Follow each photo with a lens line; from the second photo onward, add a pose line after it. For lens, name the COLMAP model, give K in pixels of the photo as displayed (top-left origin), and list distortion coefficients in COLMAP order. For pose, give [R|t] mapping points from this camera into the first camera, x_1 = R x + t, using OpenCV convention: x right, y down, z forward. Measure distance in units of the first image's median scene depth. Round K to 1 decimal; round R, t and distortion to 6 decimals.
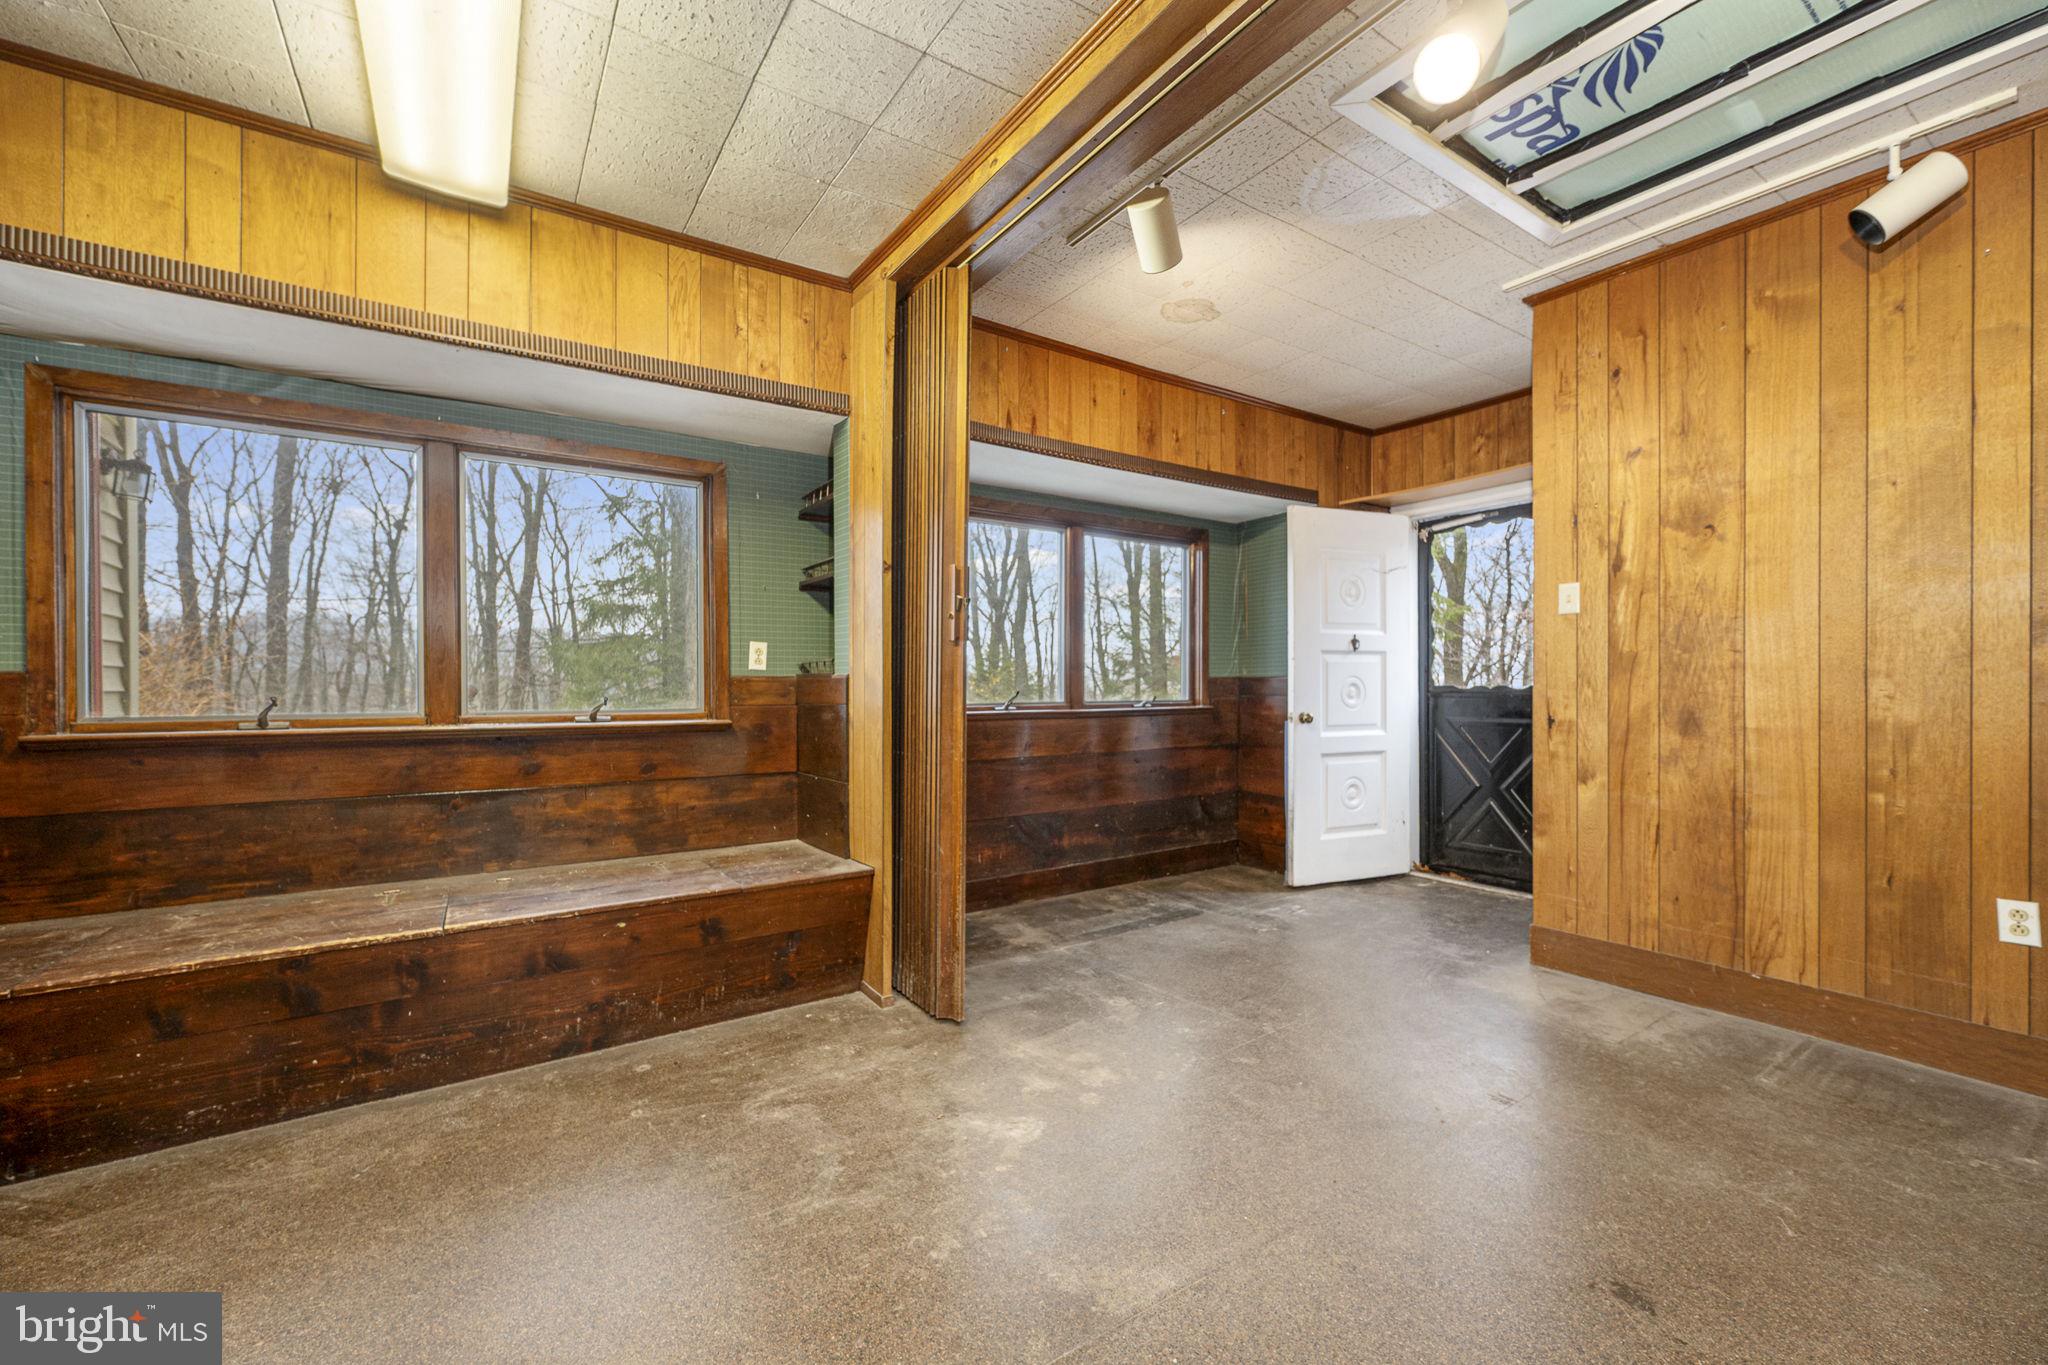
lens RADIAL K [[818.0, 0, 1023.6], [0, 818.0, 690.7], [0, 0, 1]] dist [-0.000666, 0.000013]
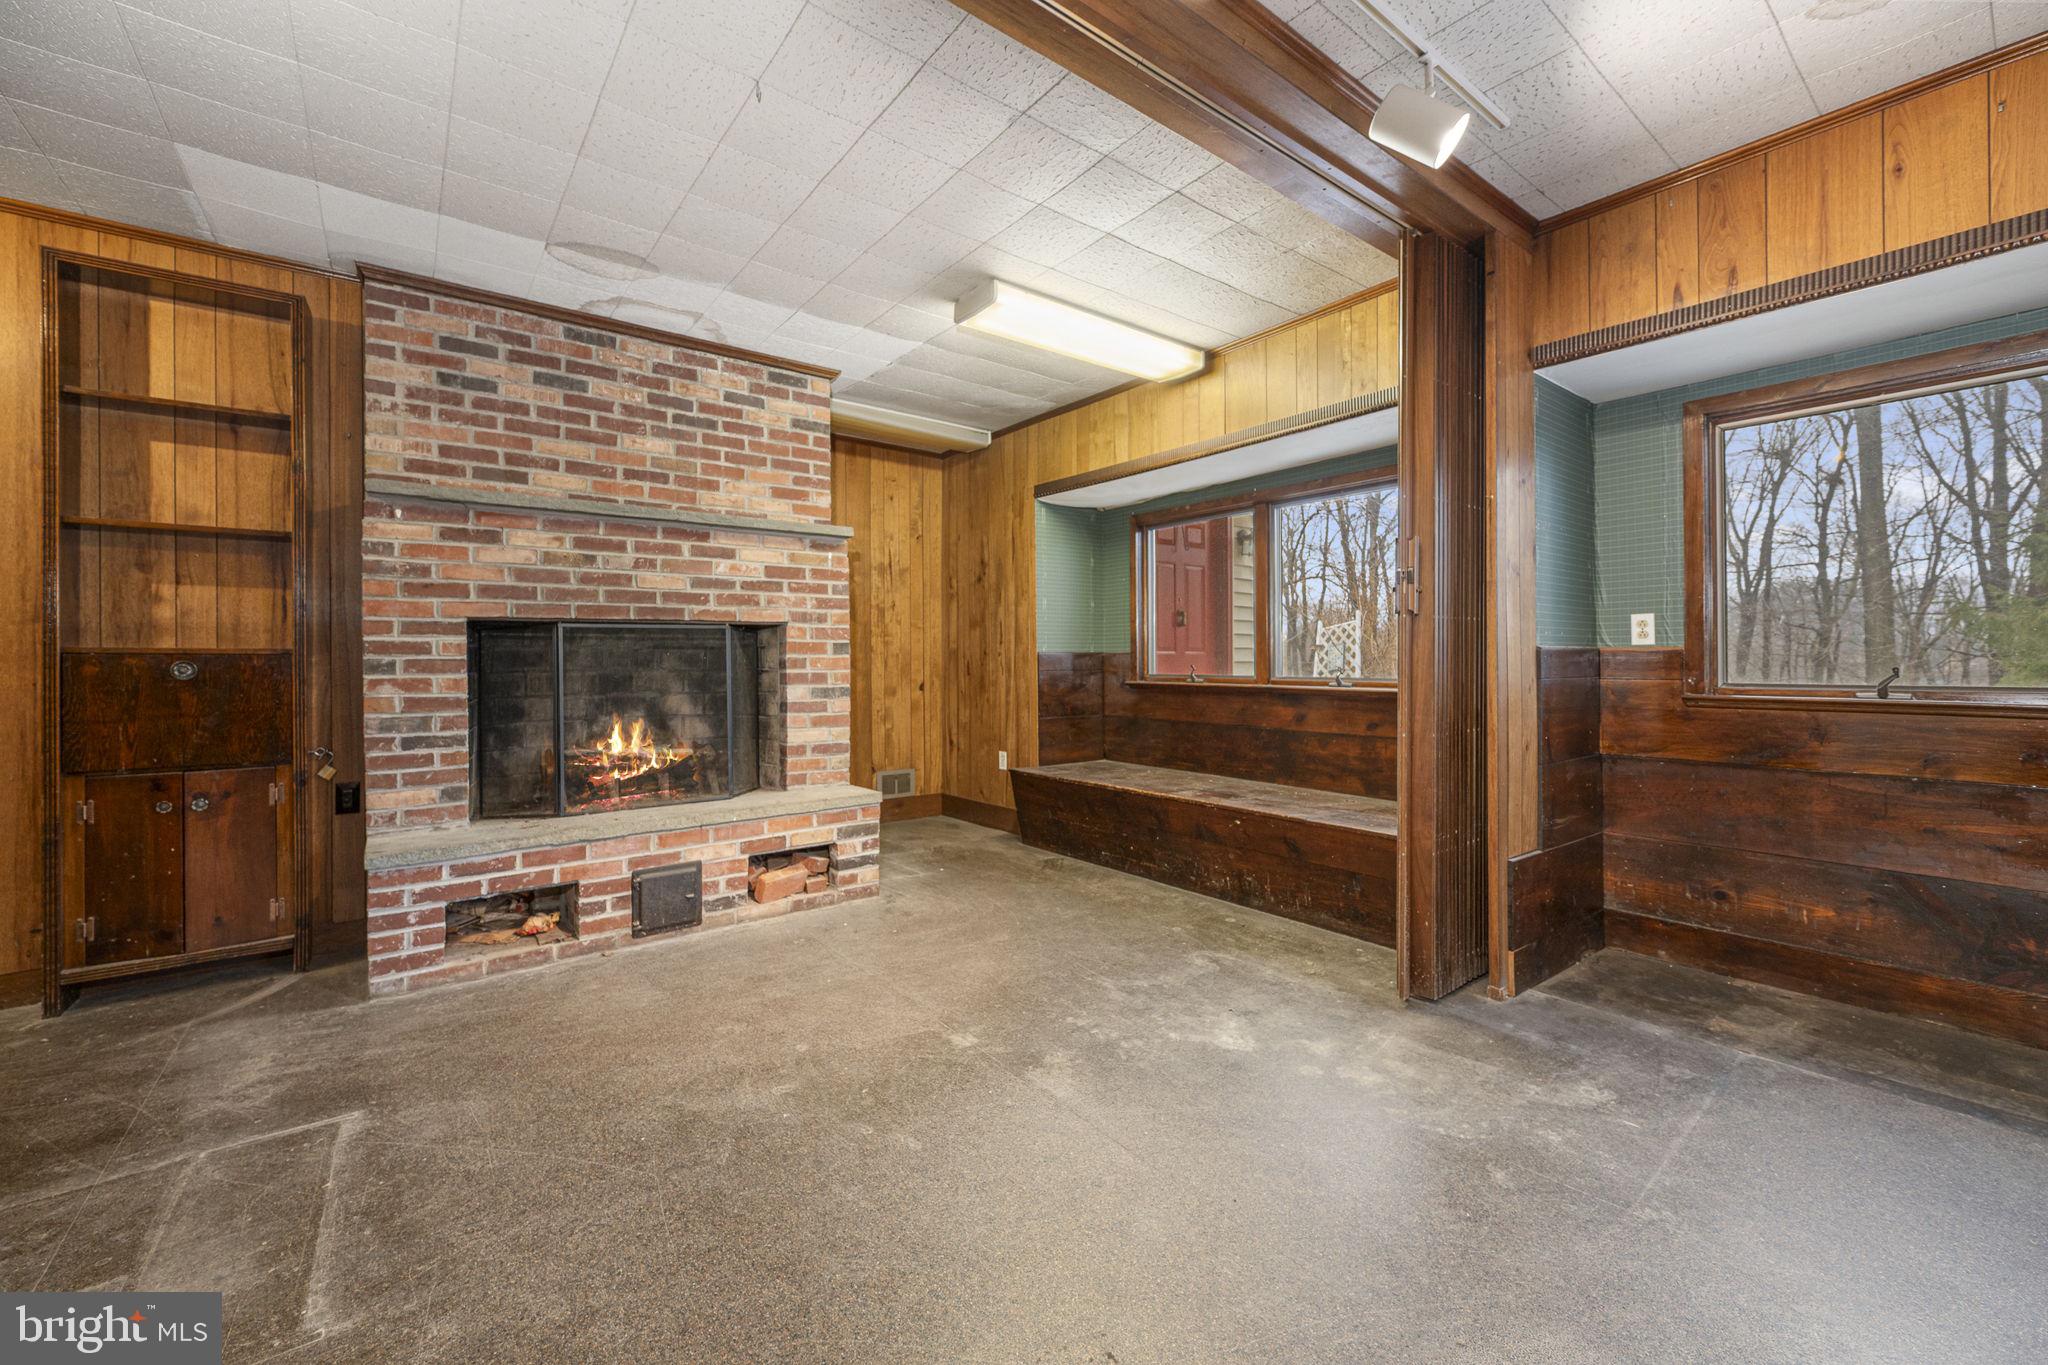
lens RADIAL K [[818.0, 0, 1025.2], [0, 818.0, 661.7], [0, 0, 1]] dist [-0.000666, 0.000013]
pose [[0.065418, 0.003805, -0.997851, 0.908240], [-0.004536, 0.999984, 0.003516, -0.005211], [0.997848, 0.004296, 0.065435, 0.498999]]
